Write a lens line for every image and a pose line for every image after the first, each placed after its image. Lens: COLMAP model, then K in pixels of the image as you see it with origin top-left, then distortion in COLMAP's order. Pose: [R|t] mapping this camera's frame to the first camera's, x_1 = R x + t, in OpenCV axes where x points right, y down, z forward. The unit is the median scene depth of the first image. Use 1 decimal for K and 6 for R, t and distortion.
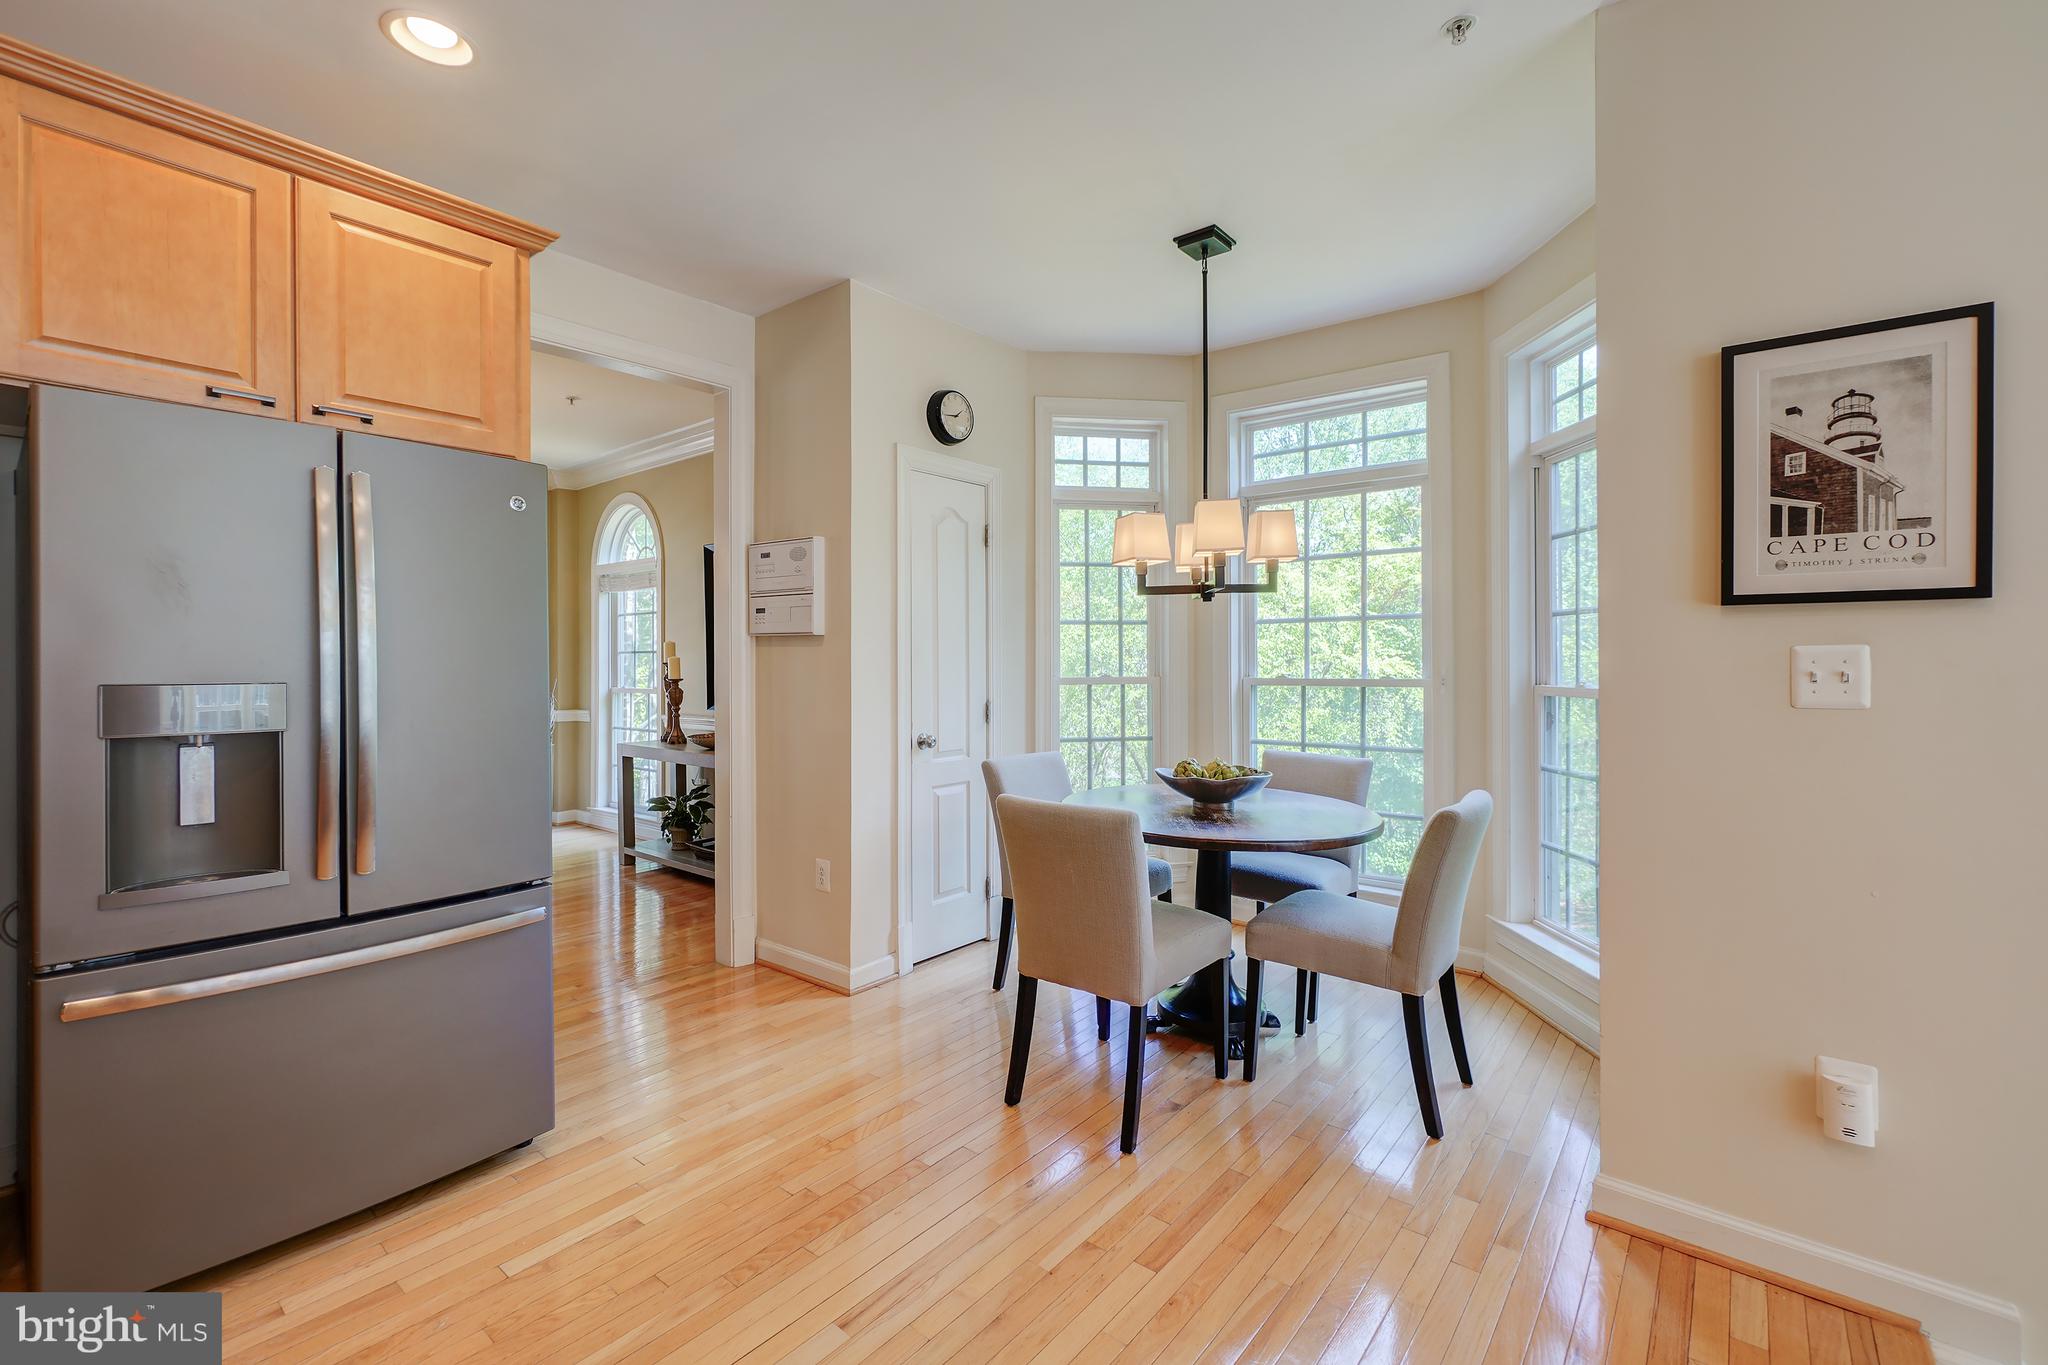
lens RADIAL K [[900.6, 0, 1028.2], [0, 900.6, 666.3], [0, 0, 1]] dist [-0.002641, 0.001812]
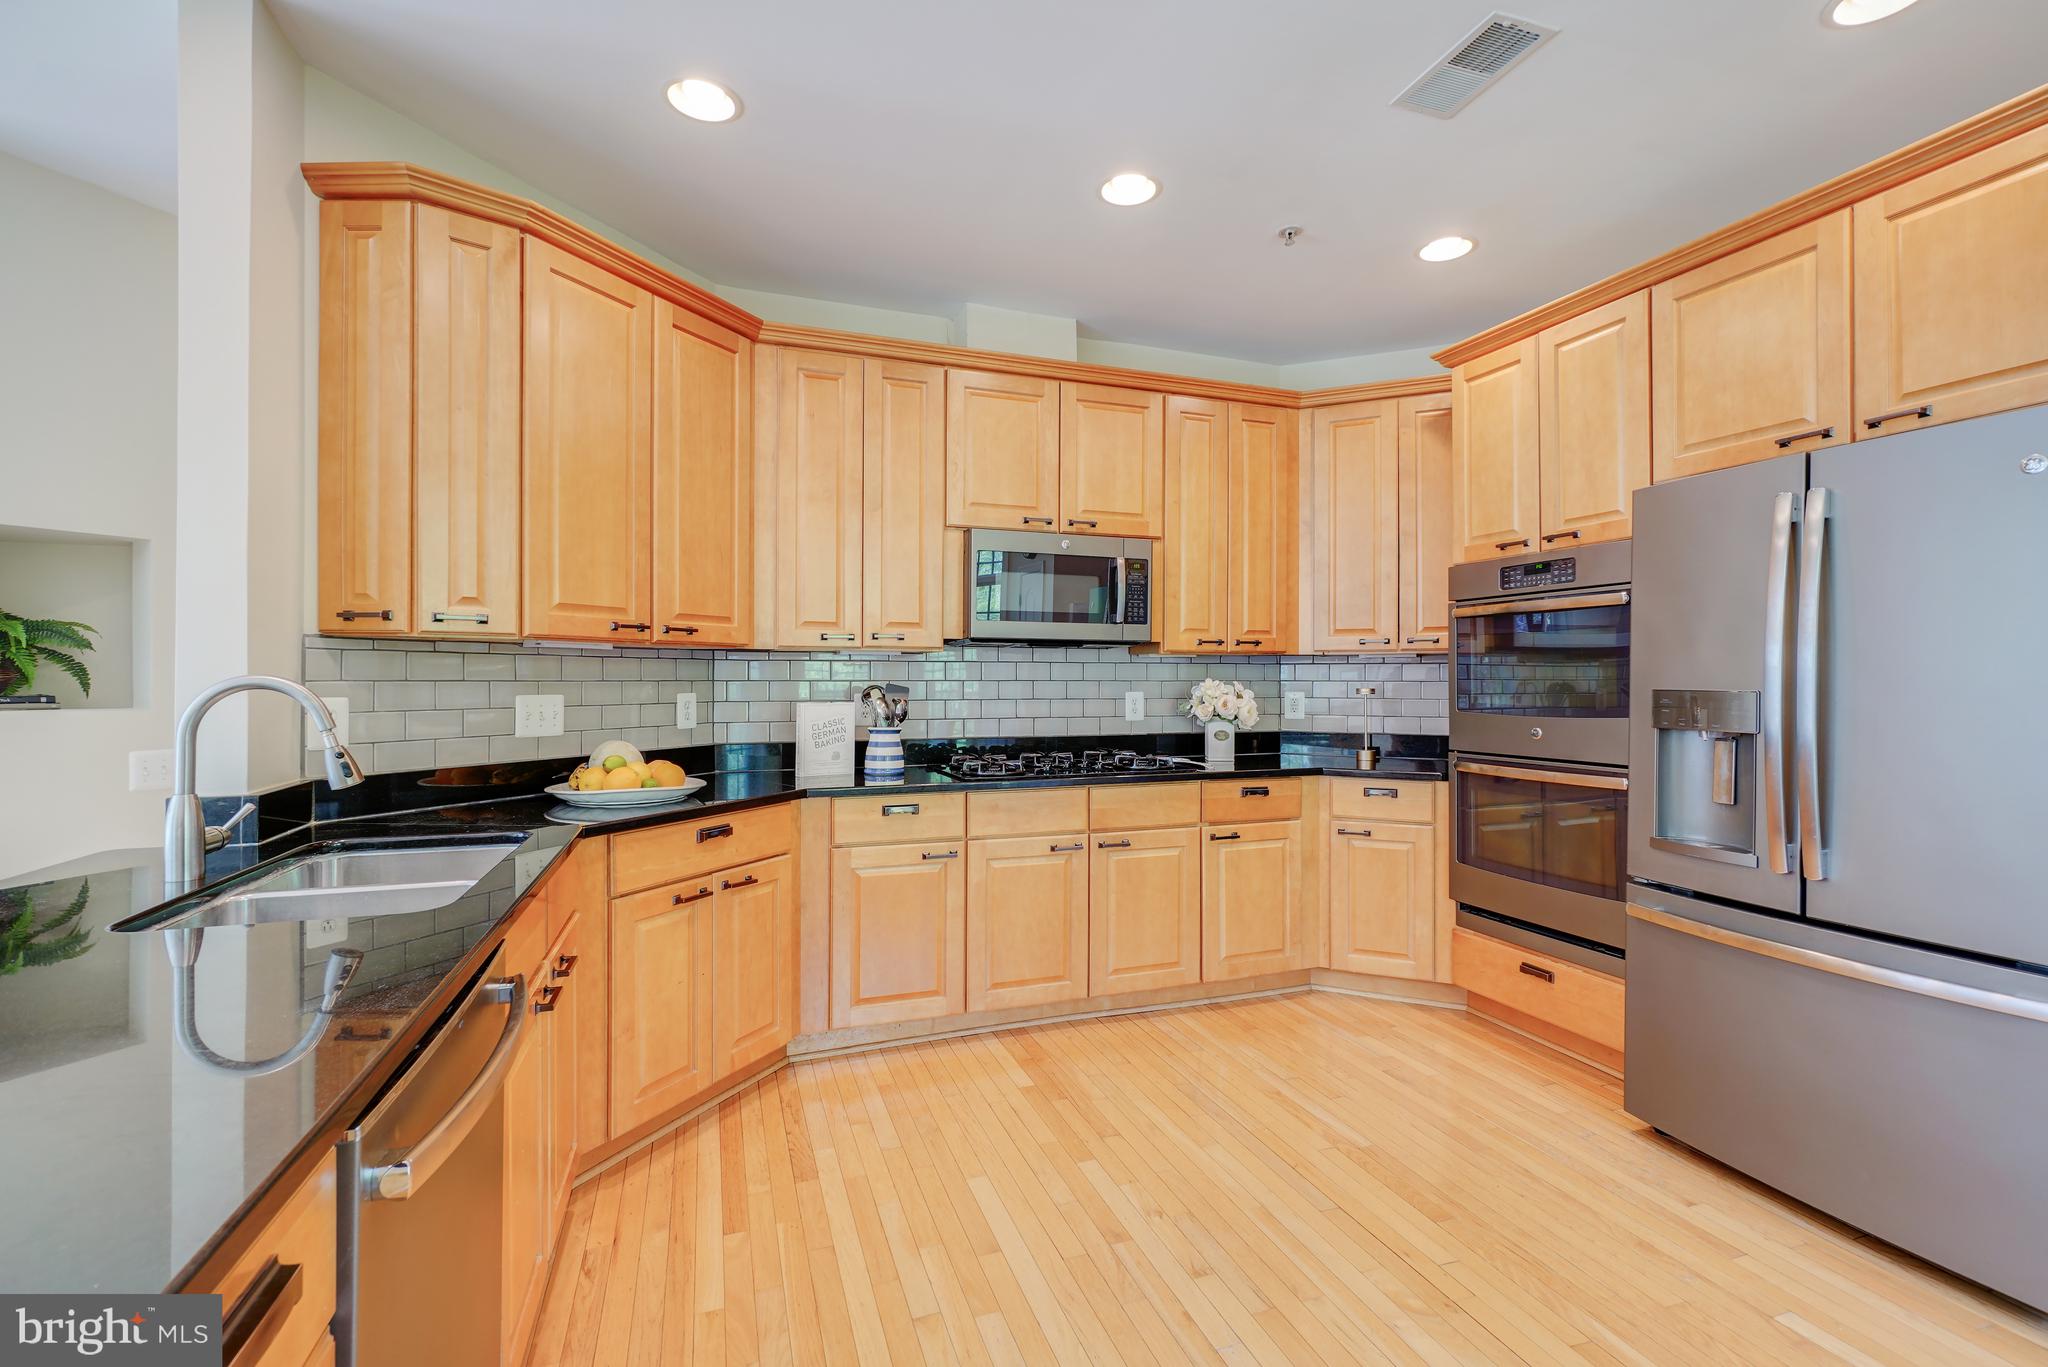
lens RADIAL K [[900.6, 0, 1014.3], [0, 900.6, 684.3], [0, 0, 1]] dist [-0.002641, 0.001812]
pose [[-0.526795, 0.005068, -0.849977, 0.591373], [-0.001114, 0.999977, 0.006652, 0.001751], [0.849992, 0.004451, -0.526777, 0.737436]]
